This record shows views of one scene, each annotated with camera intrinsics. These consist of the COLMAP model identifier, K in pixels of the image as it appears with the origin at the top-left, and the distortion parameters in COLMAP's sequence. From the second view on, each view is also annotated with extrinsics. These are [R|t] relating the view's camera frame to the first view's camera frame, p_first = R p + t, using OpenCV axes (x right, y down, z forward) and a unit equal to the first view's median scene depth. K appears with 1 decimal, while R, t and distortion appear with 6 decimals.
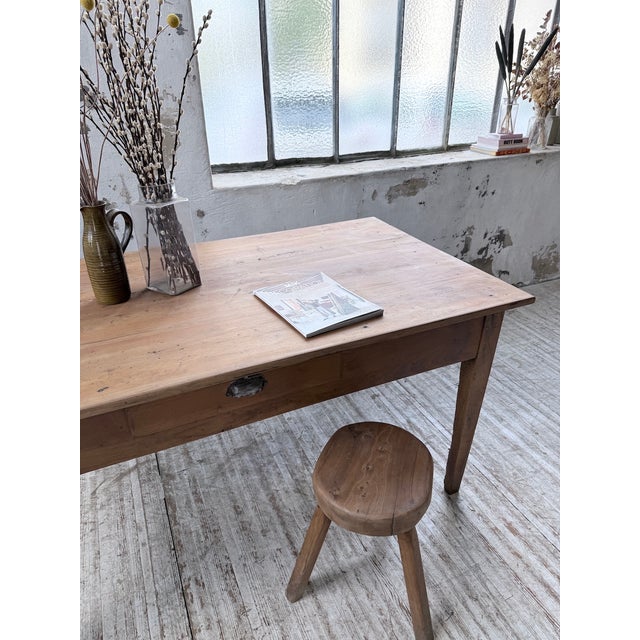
lens RADIAL K [[455.7, 0, 322.7], [0, 455.7, 319.5], [0, 0, 1]] dist [0.035748, -0.057349]
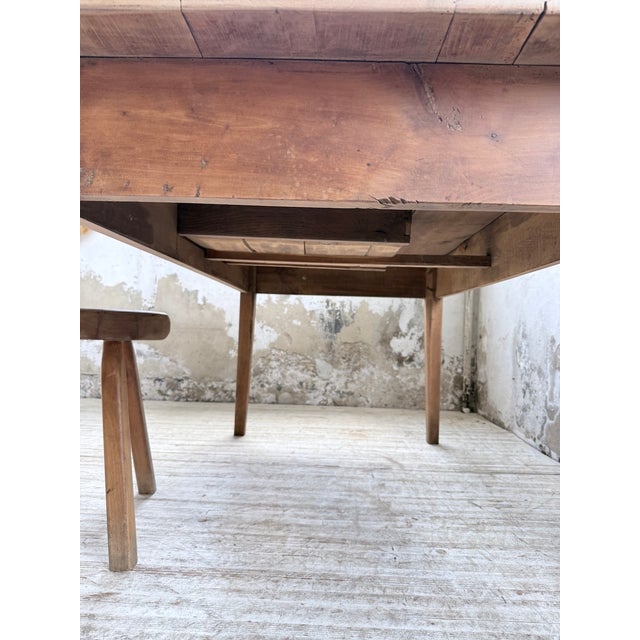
lens RADIAL K [[455.7, 0, 317.3], [0, 455.7, 320.4], [0, 0, 1]] dist [0.035748, -0.057349]
pose [[-0.448538, -0.027887, -0.893328, 0.515662], [-0.454378, 0.867824, 0.201051, -0.028844], [0.769645, 0.496088, -0.401924, 1.229613]]
